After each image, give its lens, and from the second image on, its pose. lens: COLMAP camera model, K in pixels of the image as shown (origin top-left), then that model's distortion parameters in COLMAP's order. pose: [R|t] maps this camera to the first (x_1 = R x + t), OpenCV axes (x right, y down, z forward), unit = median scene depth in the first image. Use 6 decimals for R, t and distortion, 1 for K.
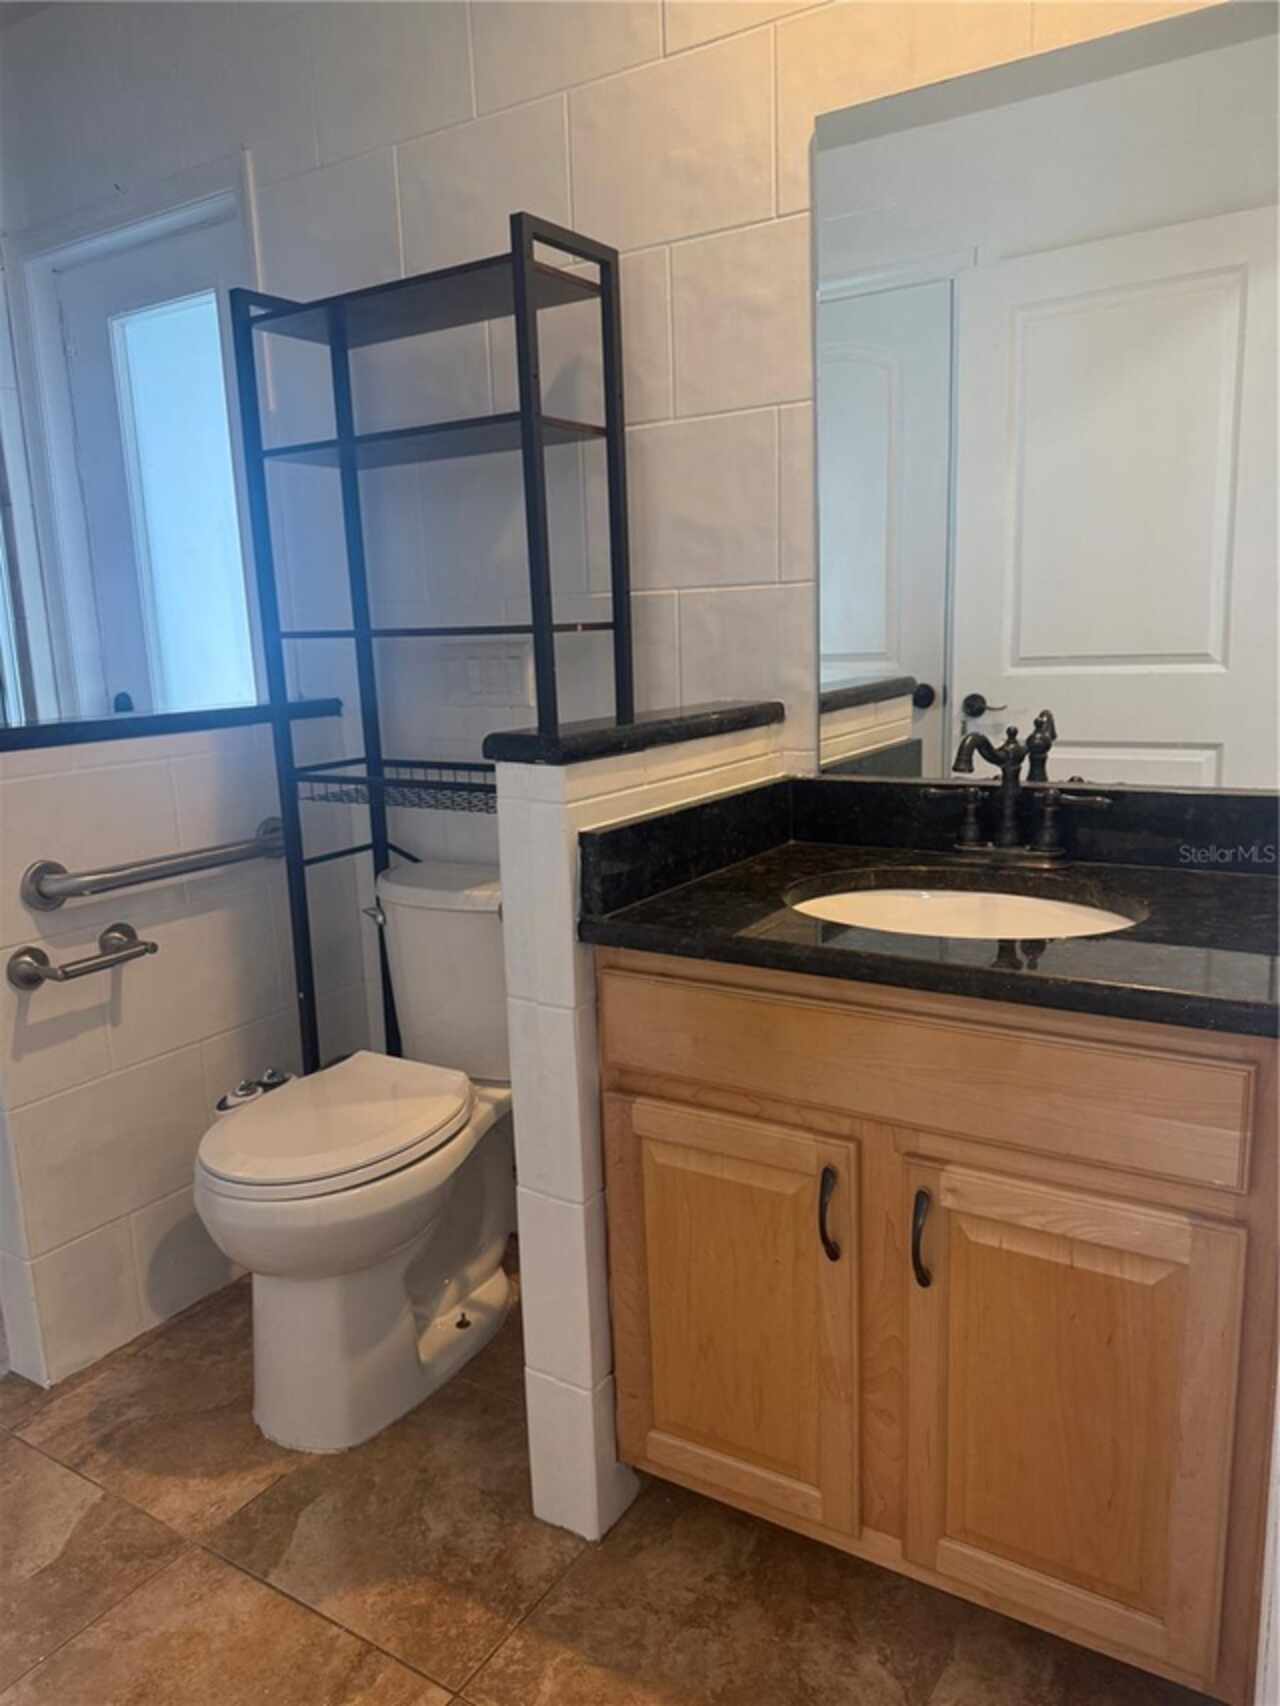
lens RADIAL K [[1215.6, 0, 643.9], [0, 1215.6, 848.5], [0, 0, 1]] dist [0.031217, -0.051268]
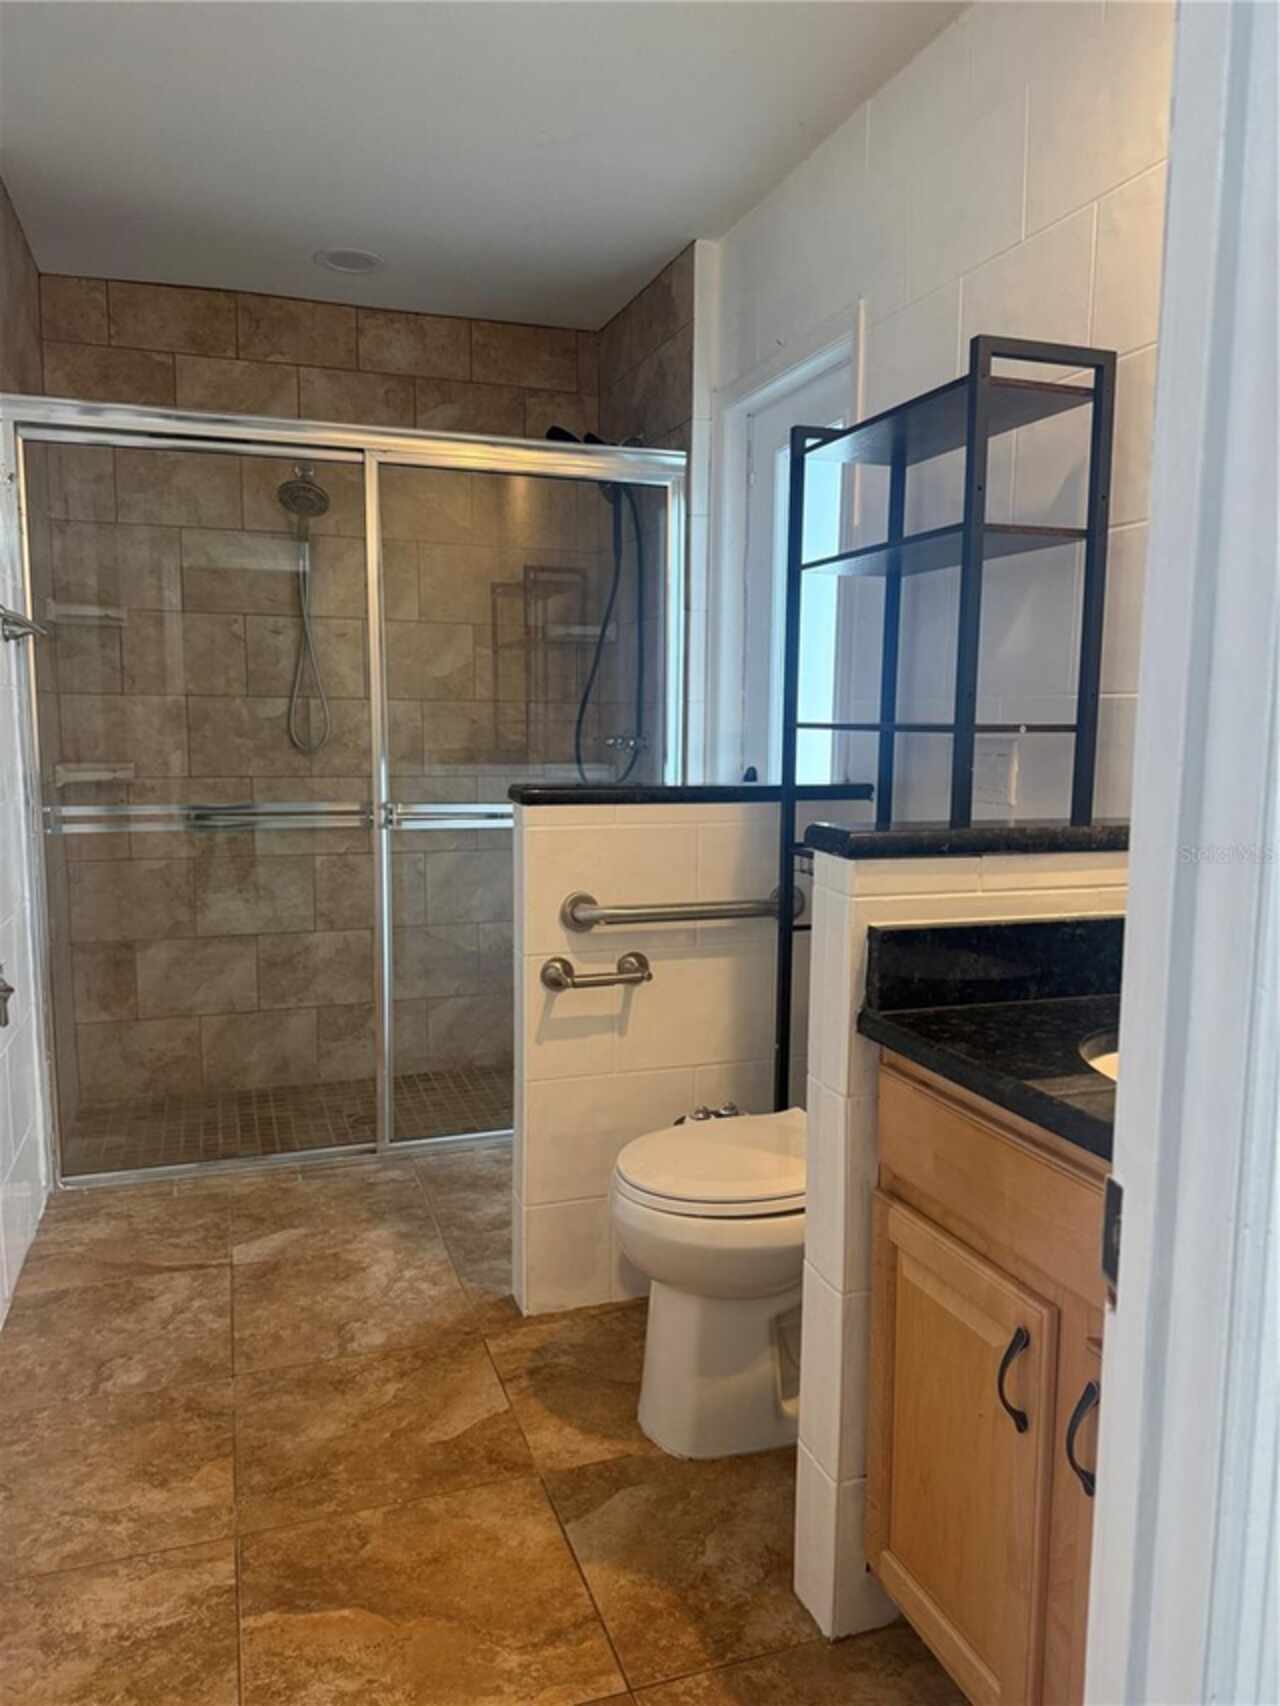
lens RADIAL K [[1215.6, 0, 641.6], [0, 1215.6, 846.4], [0, 0, 1]] dist [0.031217, -0.051268]
pose [[0.786788, 0.114973, -0.606420, 0.341736], [-0.156579, 0.987537, -0.015920, -0.028193], [0.597032, 0.107478, 0.794985, 0.046497]]
